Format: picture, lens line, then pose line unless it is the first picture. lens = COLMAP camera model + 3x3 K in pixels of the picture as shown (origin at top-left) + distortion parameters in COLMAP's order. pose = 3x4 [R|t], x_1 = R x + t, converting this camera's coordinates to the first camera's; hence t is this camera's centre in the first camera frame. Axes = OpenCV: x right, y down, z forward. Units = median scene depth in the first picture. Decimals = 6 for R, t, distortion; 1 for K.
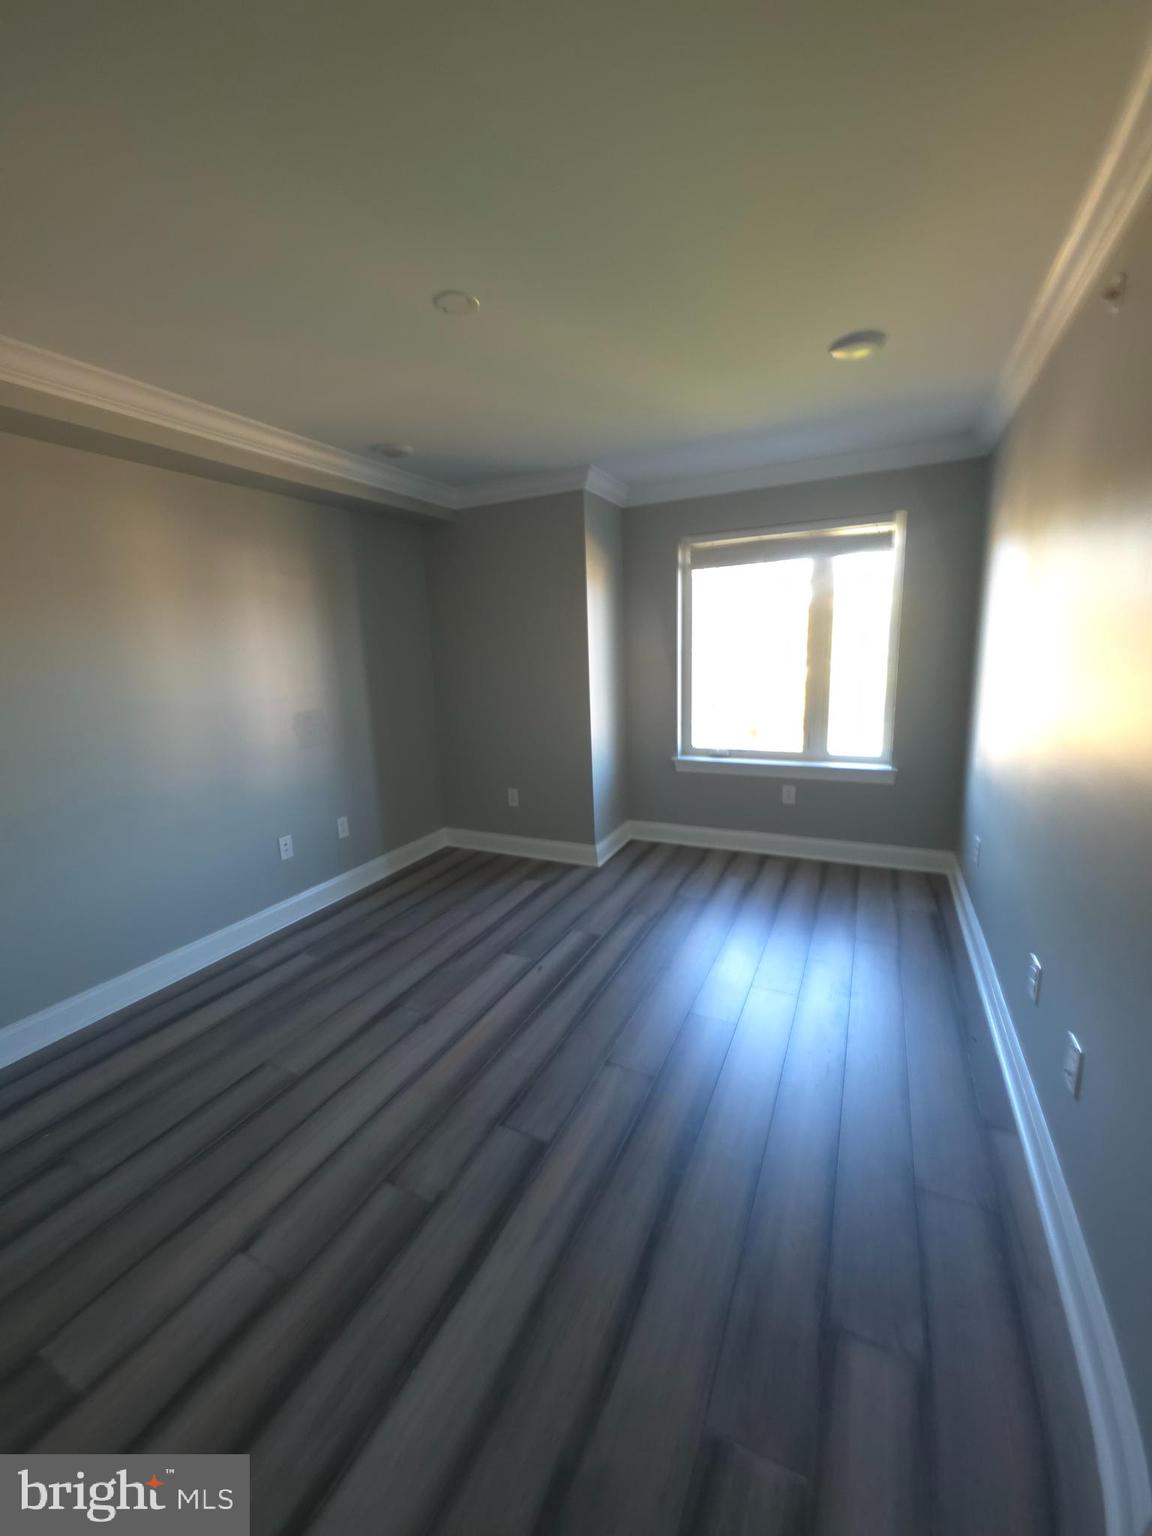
lens RADIAL K [[590.7, 0, 576.0], [0, 590.7, 768.0], [0, 0, 1]] dist [0.000127, -0.000006]
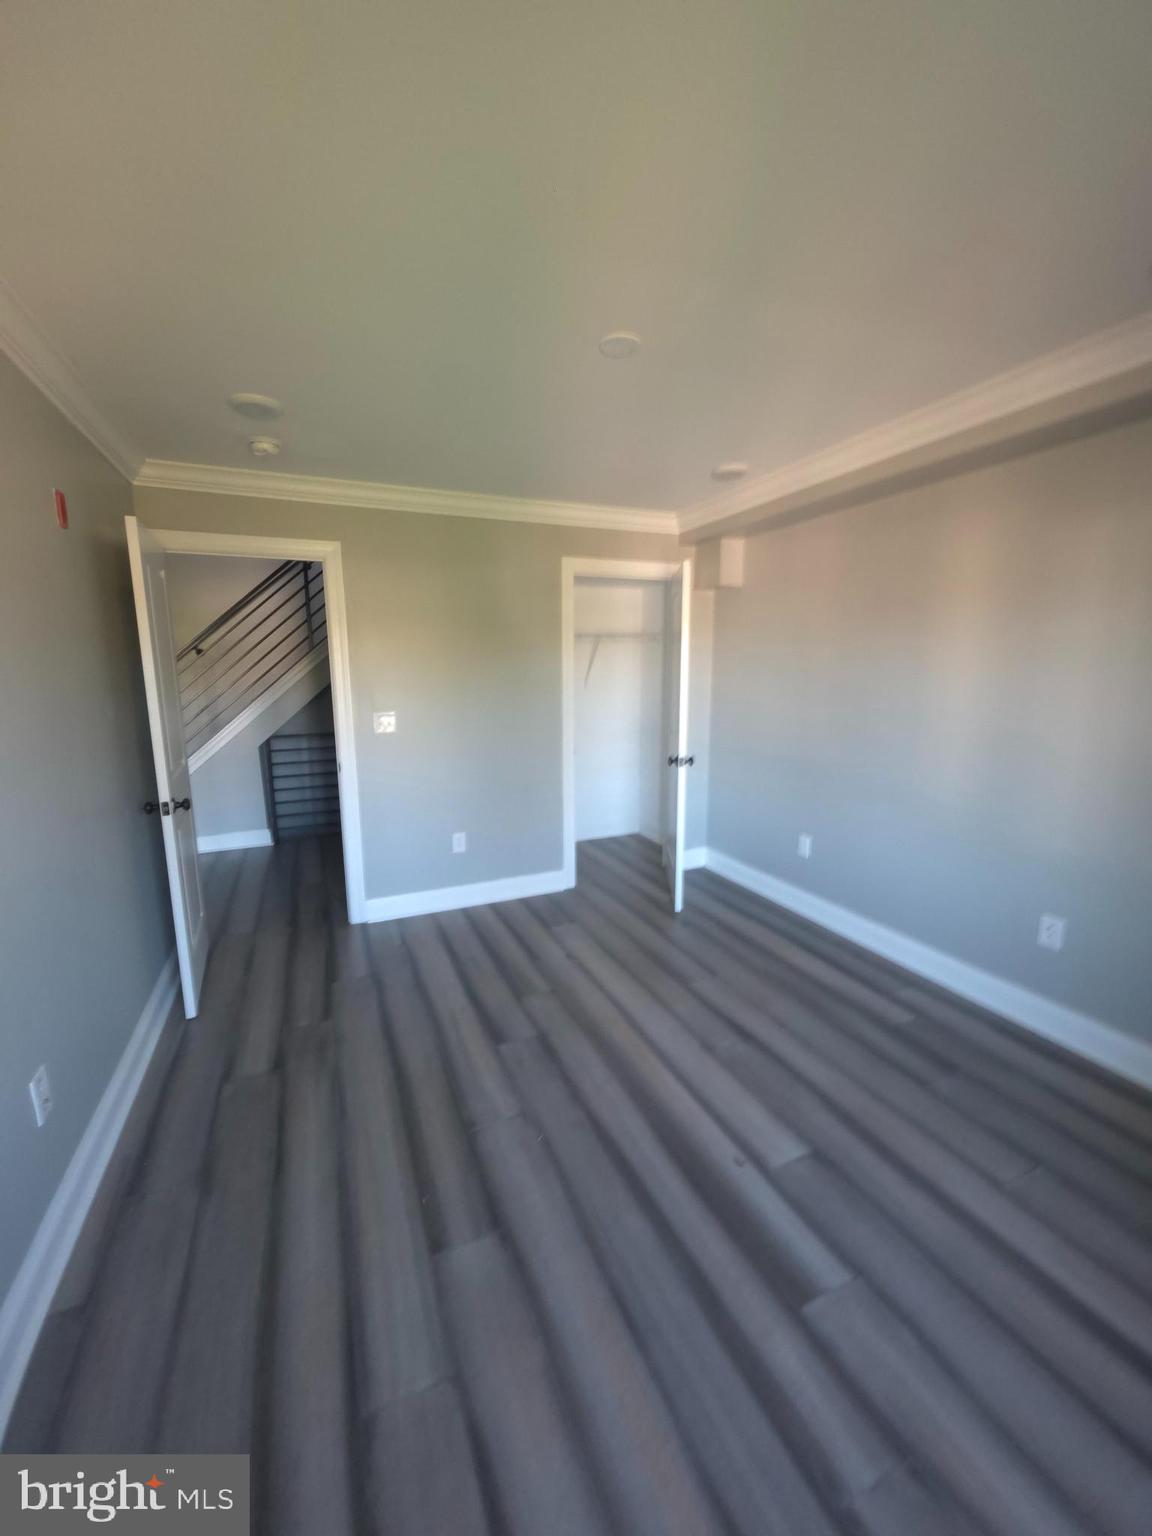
lens RADIAL K [[612.5, 0, 577.6], [0, 612.5, 761.6], [0, 0, 1]] dist [0.013138, -0.007432]
pose [[-0.660582, 0.148245, -0.735972, 0.483086], [-0.114700, 0.948874, 0.294080, -0.251177], [0.741940, 0.278679, -0.609805, 1.156864]]
